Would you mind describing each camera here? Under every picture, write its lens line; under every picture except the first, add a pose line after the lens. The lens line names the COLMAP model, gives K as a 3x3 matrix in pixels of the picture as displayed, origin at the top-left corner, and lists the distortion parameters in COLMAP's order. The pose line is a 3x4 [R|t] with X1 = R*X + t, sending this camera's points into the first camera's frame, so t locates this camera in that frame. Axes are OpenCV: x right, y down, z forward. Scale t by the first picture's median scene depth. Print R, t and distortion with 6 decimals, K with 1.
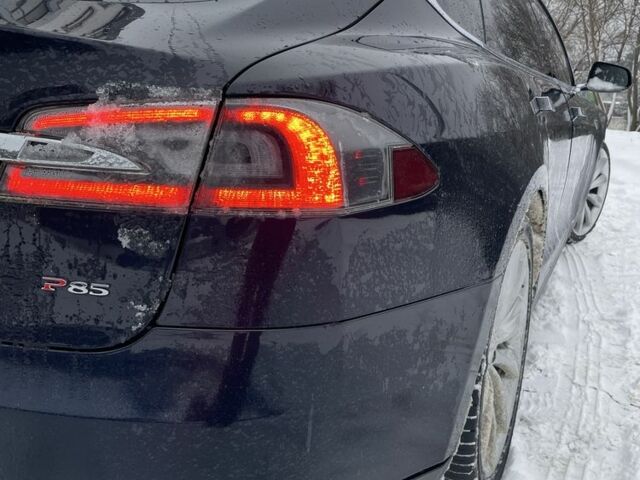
lens RADIAL K [[645.8, 0, 320.0], [0, 645.8, 240.0], [0, 0, 1]] dist [0.099145, -0.140265]
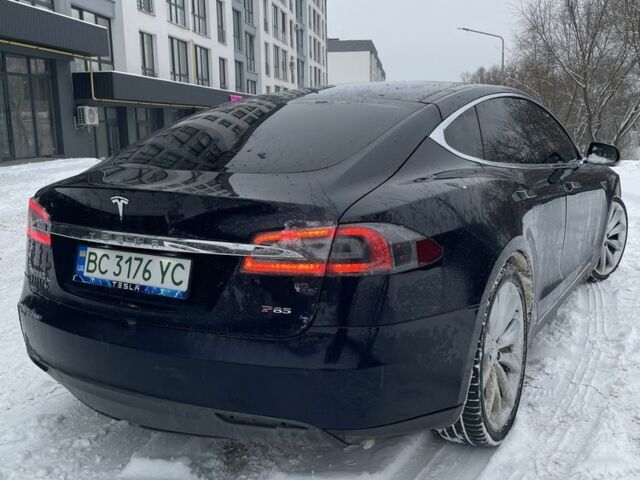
lens RADIAL K [[645.8, 0, 320.0], [0, 645.8, 240.0], [0, 0, 1]] dist [0.099145, -0.140265]
pose [[0.994294, -0.041057, -0.098459, 0.007587], [0.033845, 0.996696, -0.073832, 0.000614], [0.101165, 0.070079, 0.992398, -0.989653]]
